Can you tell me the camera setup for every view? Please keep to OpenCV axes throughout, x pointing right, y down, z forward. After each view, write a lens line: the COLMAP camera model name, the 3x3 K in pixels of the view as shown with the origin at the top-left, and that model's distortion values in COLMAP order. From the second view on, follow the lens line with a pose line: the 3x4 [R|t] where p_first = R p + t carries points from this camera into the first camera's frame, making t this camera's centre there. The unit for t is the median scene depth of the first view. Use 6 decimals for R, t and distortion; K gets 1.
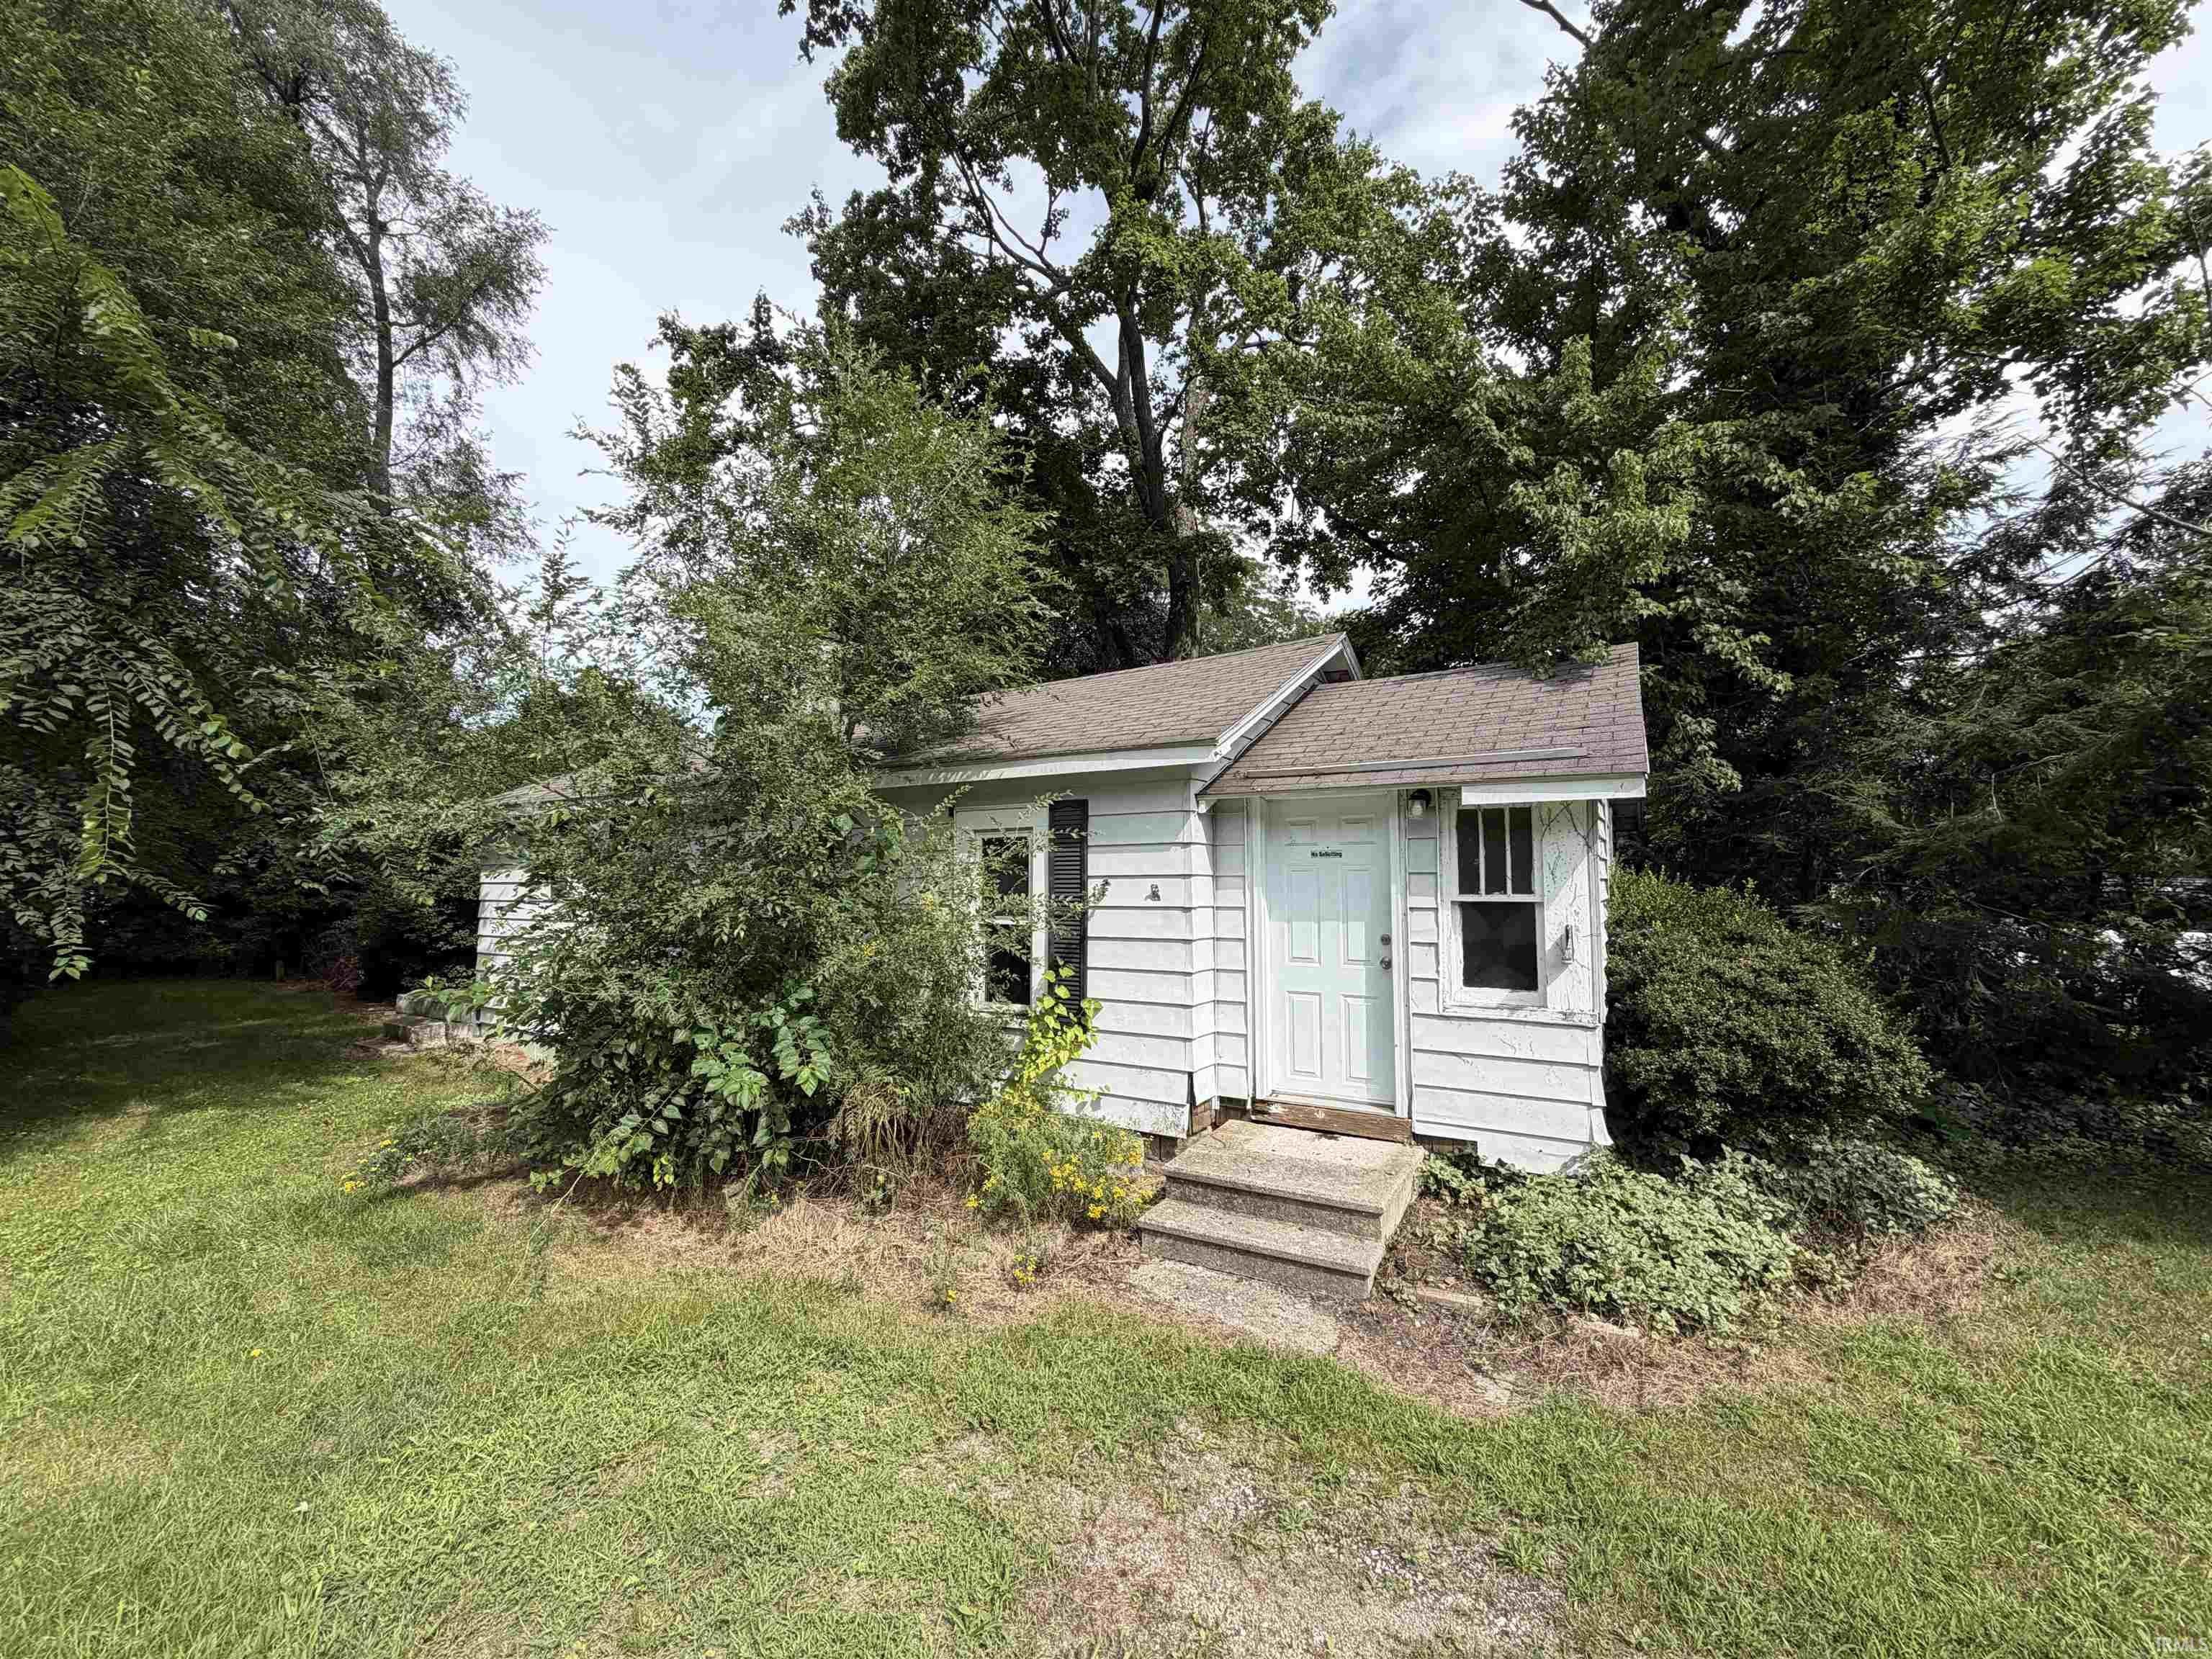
lens RADIAL K [[882.5, 0, 1106.0], [0, 882.5, 829.5], [0, 0, 1]] dist [0.000611, 0.000478]
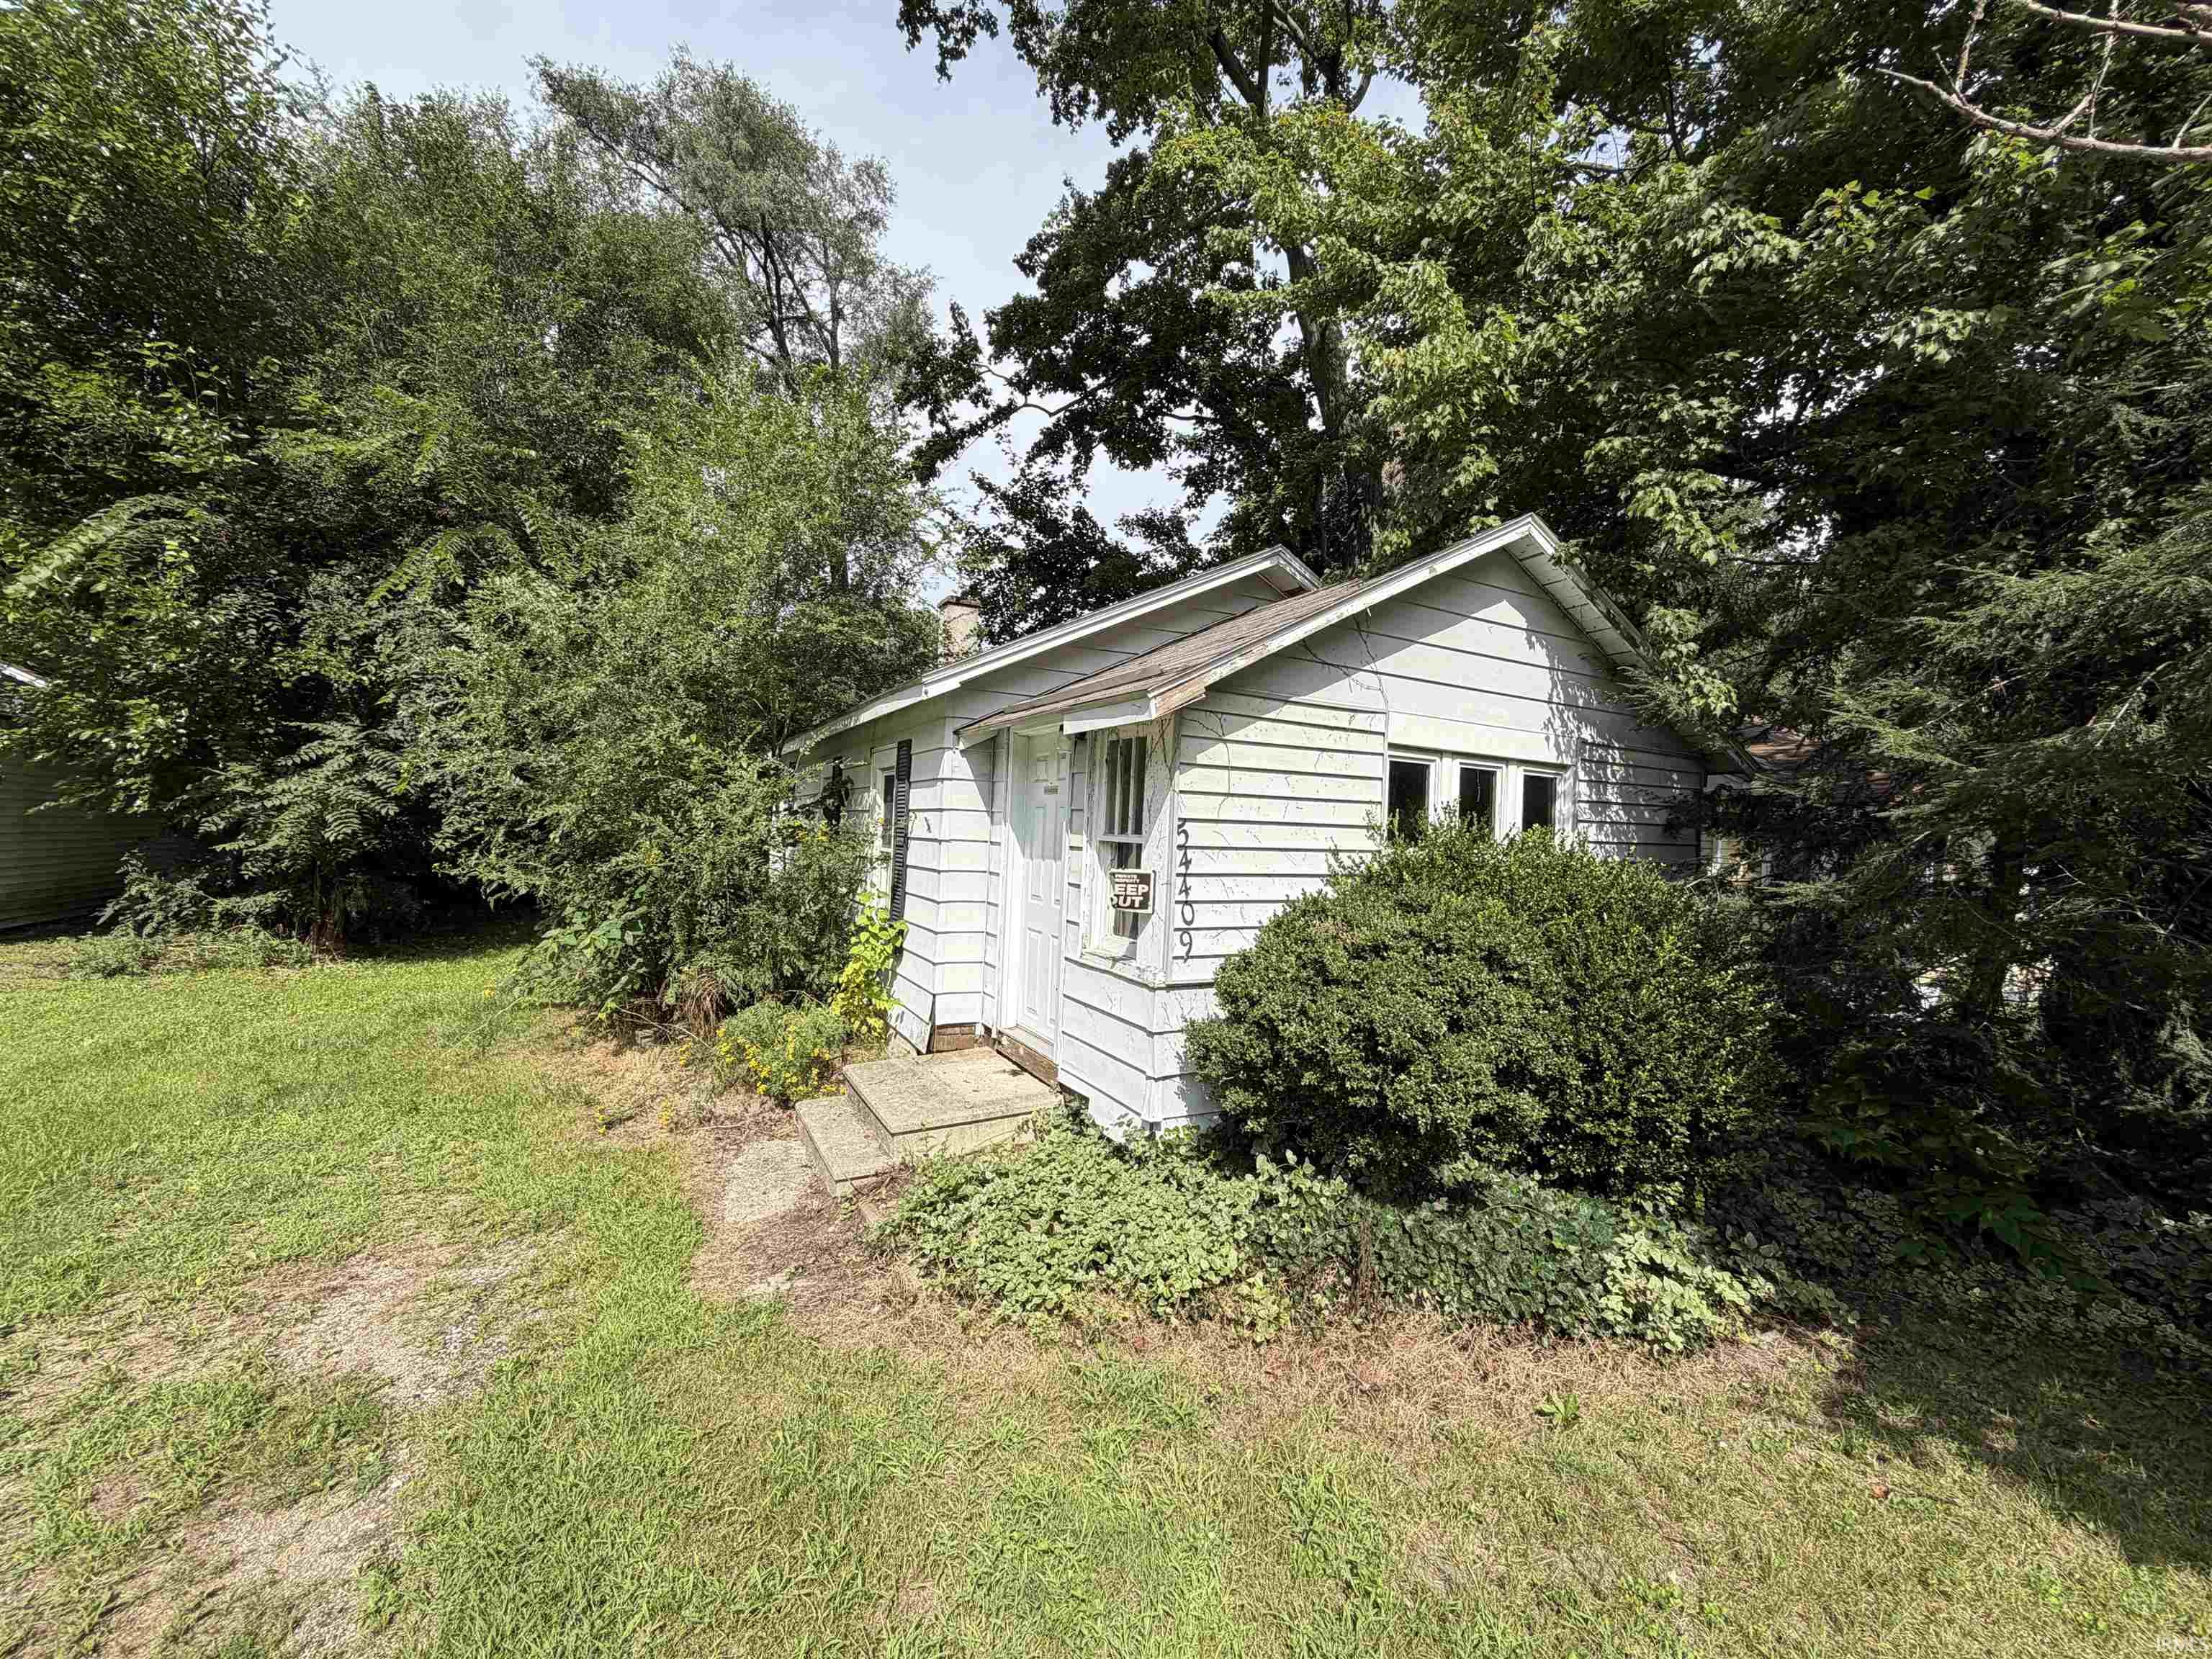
lens RADIAL K [[873.3, 0, 1108.3], [0, 873.3, 841.6], [0, 0, 1]] dist [-0.000337, 0.000027]
pose [[0.867207, 0.051362, -0.495292, 0.811707], [-0.023899, 0.997813, 0.061630, 0.024021], [0.497374, -0.041609, 0.866538, 0.208236]]
